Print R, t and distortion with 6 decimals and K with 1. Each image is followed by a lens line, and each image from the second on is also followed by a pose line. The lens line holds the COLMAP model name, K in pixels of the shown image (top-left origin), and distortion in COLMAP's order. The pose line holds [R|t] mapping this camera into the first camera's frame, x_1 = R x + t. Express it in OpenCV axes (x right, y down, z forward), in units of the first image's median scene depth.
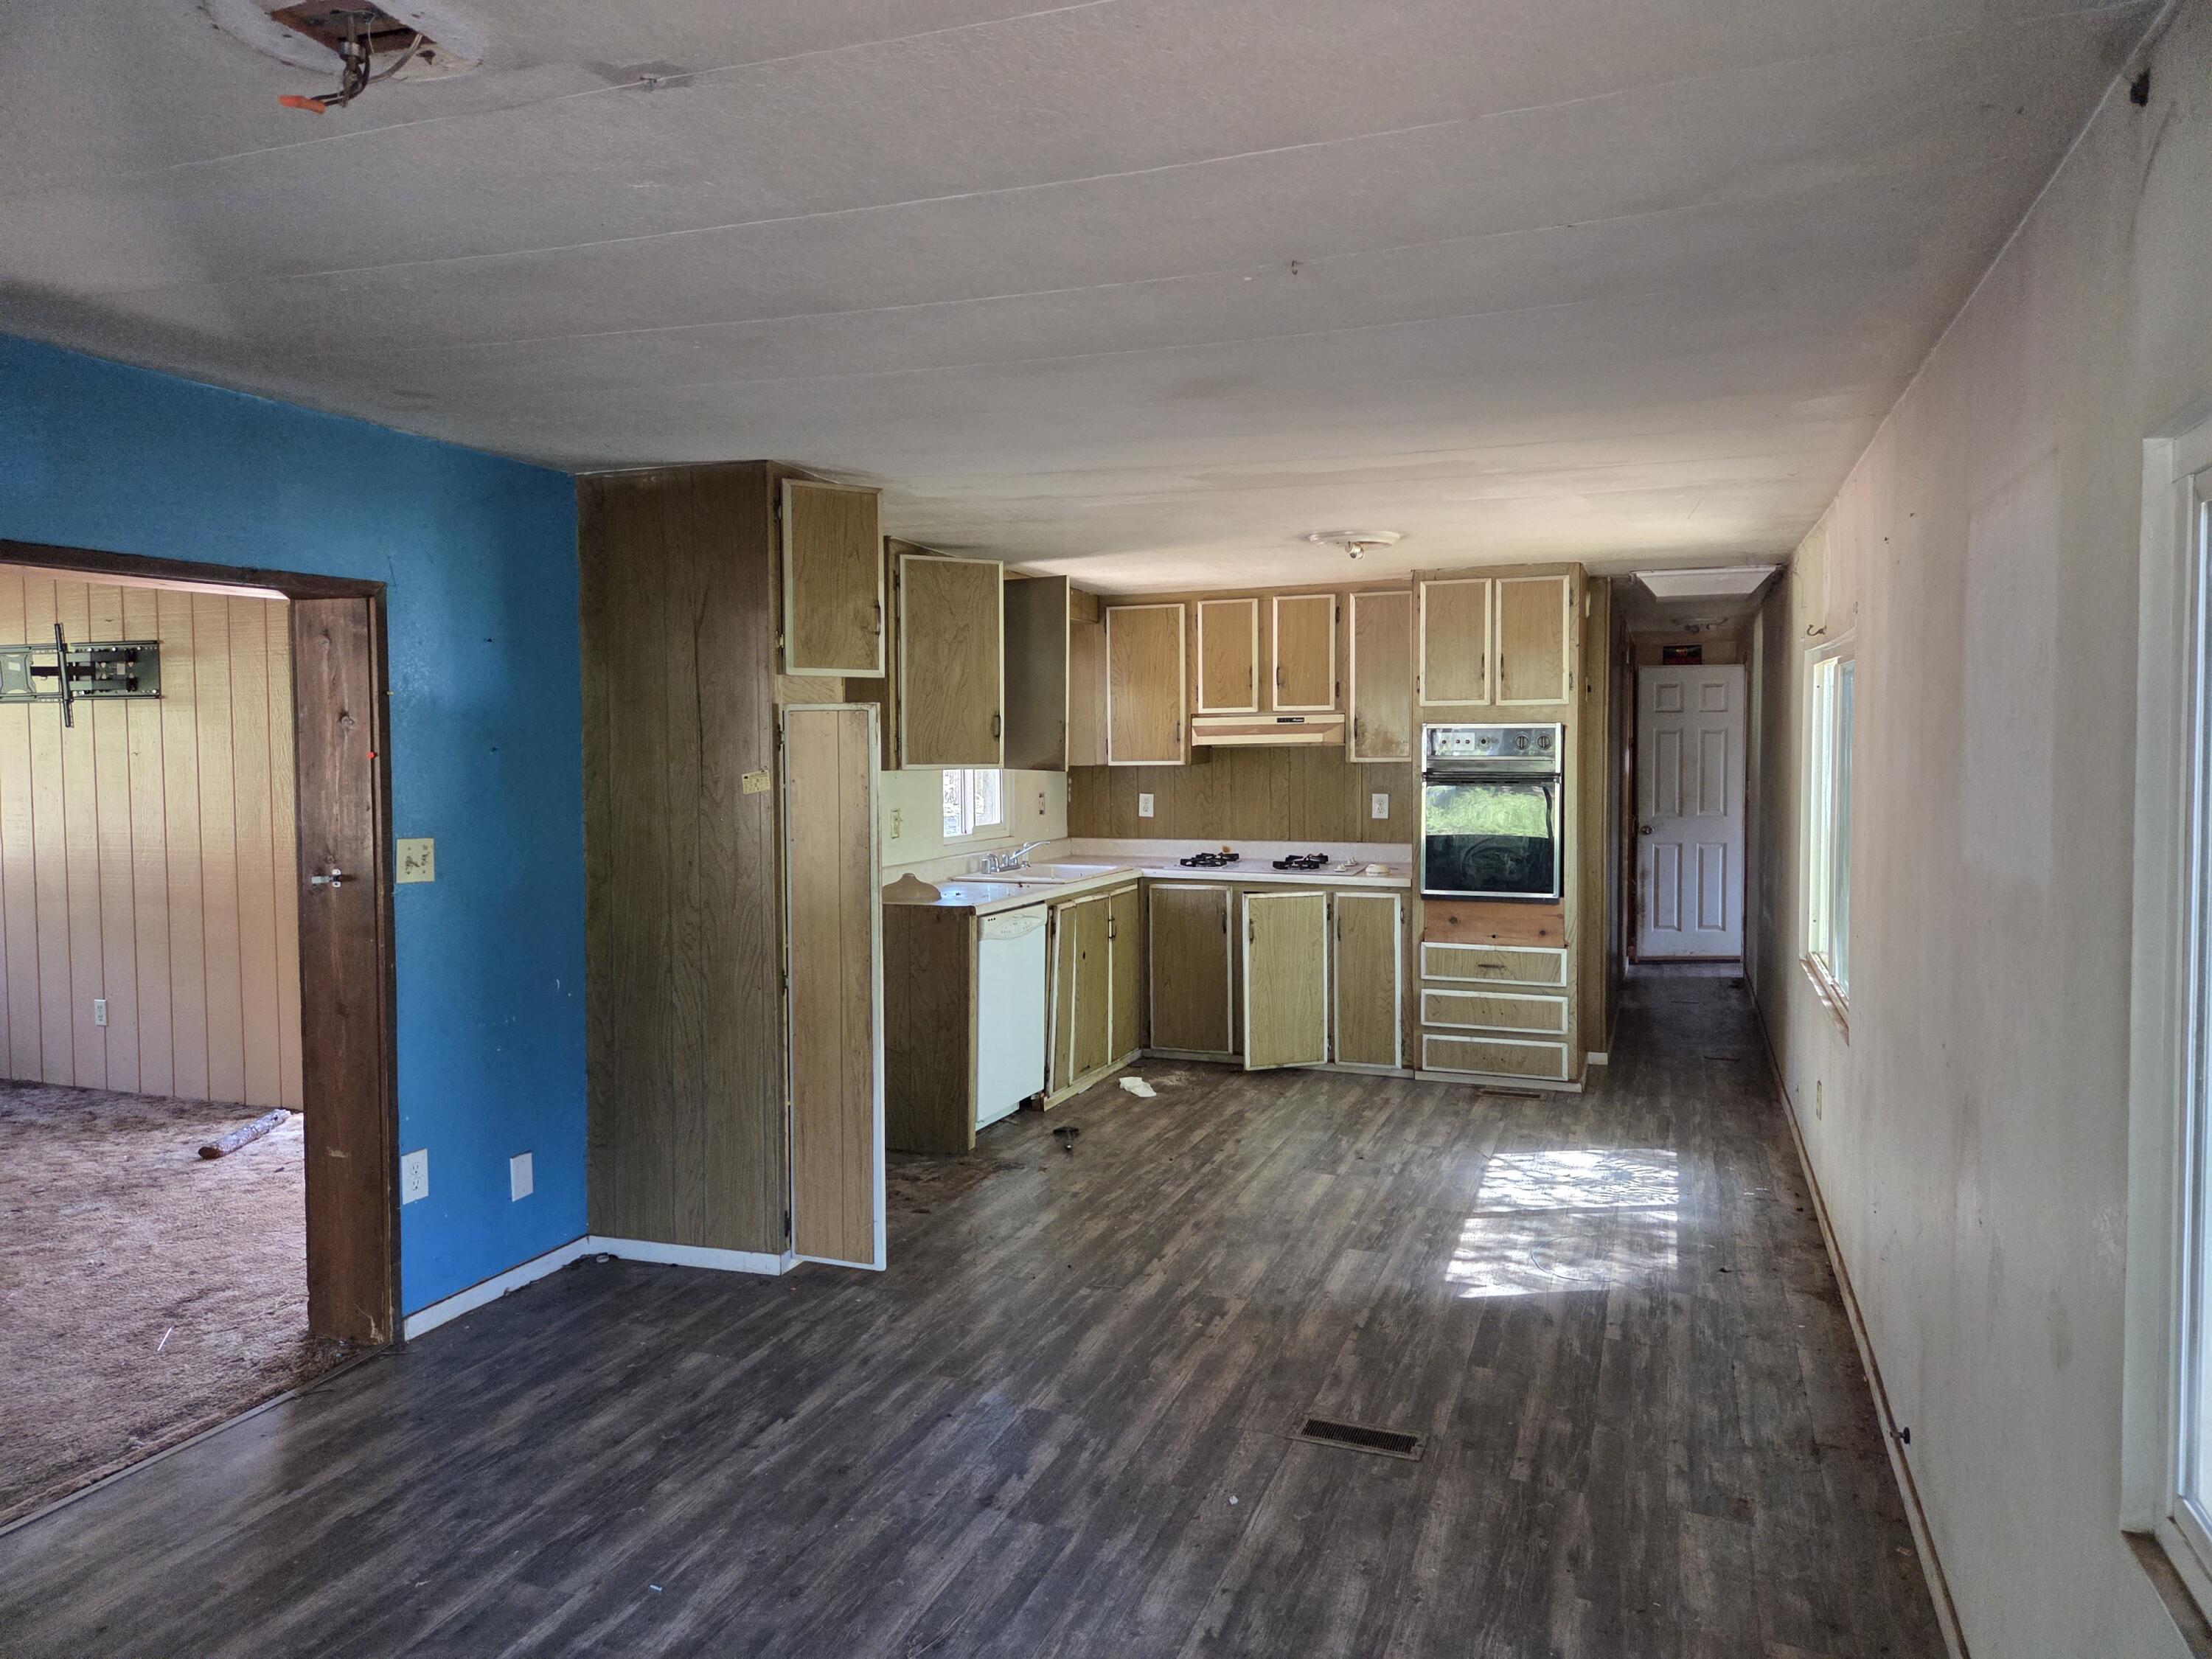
lens RADIAL K [[1497.1, 0, 1105.4], [0, 1497.1, 819.2], [0, 0, 1]] dist [0.074842, -0.063828]
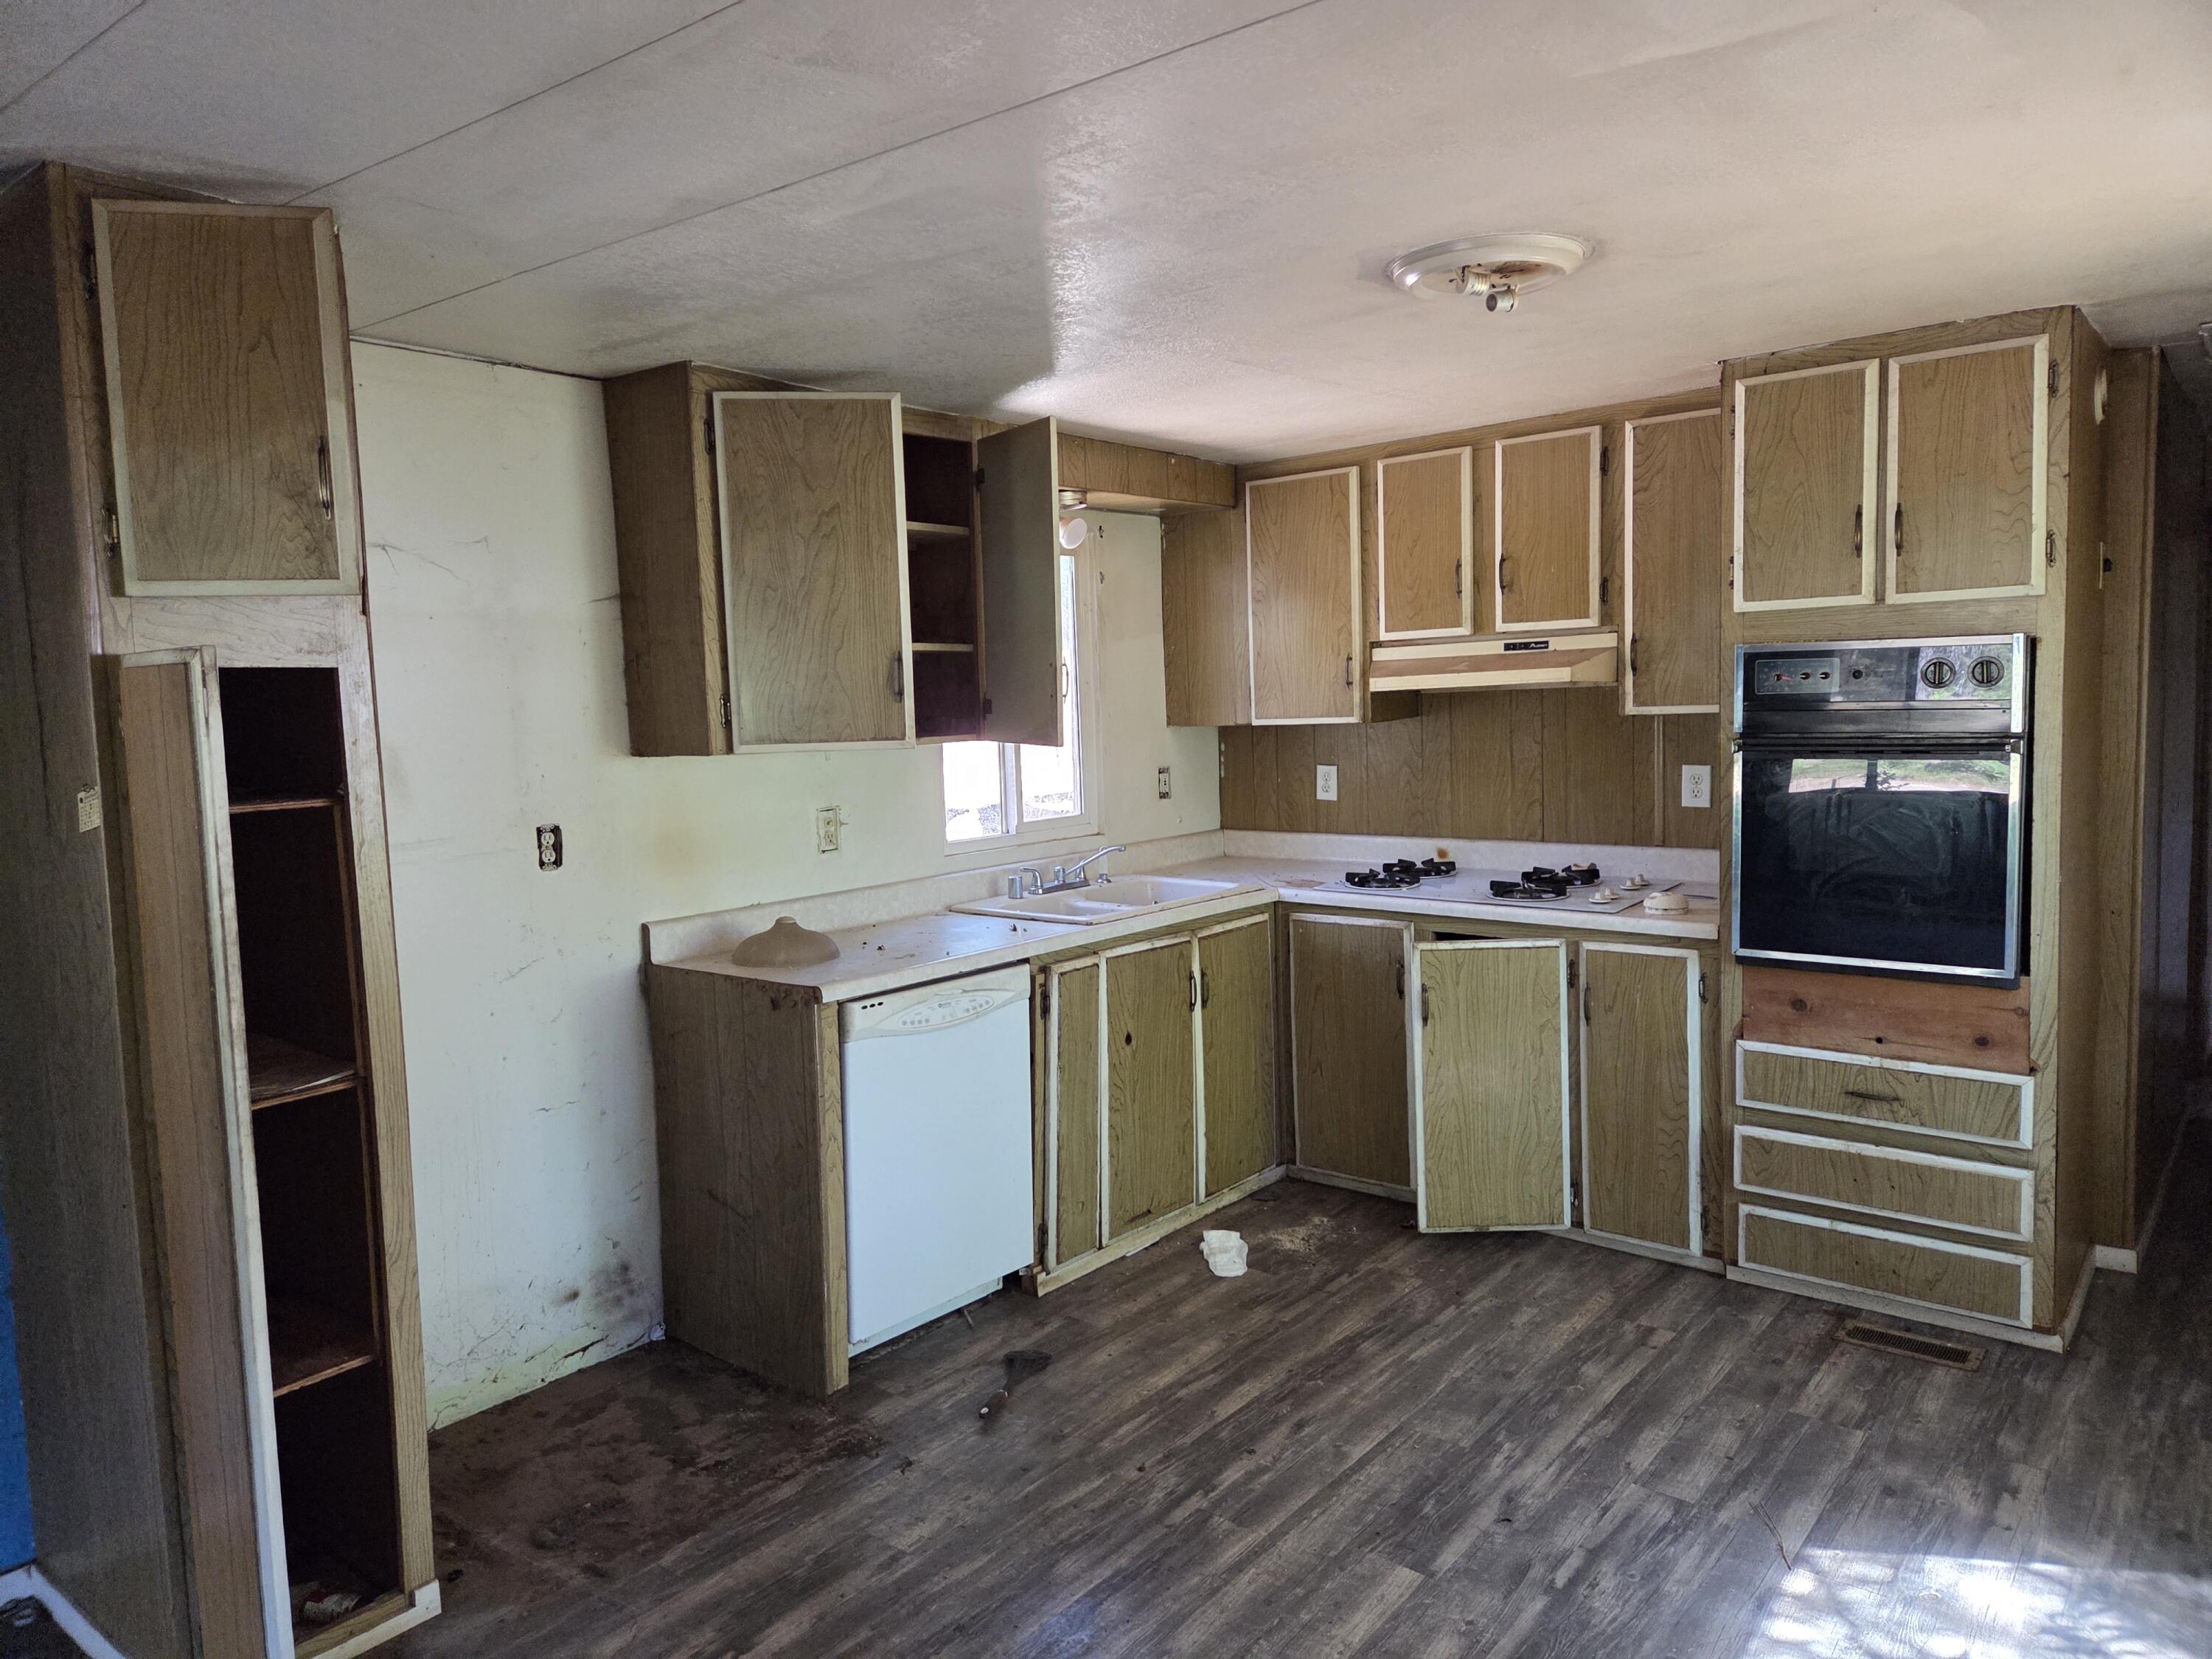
lens RADIAL K [[1497.1, 0, 1069.2], [0, 1497.1, 825.9], [0, 0, 1]] dist [0.074842, -0.063828]
pose [[0.945131, 0.004036, -0.326668, 0.164834], [0.011081, 0.998952, 0.044403, -0.025487], [0.326505, -0.045586, 0.944096, 0.405512]]
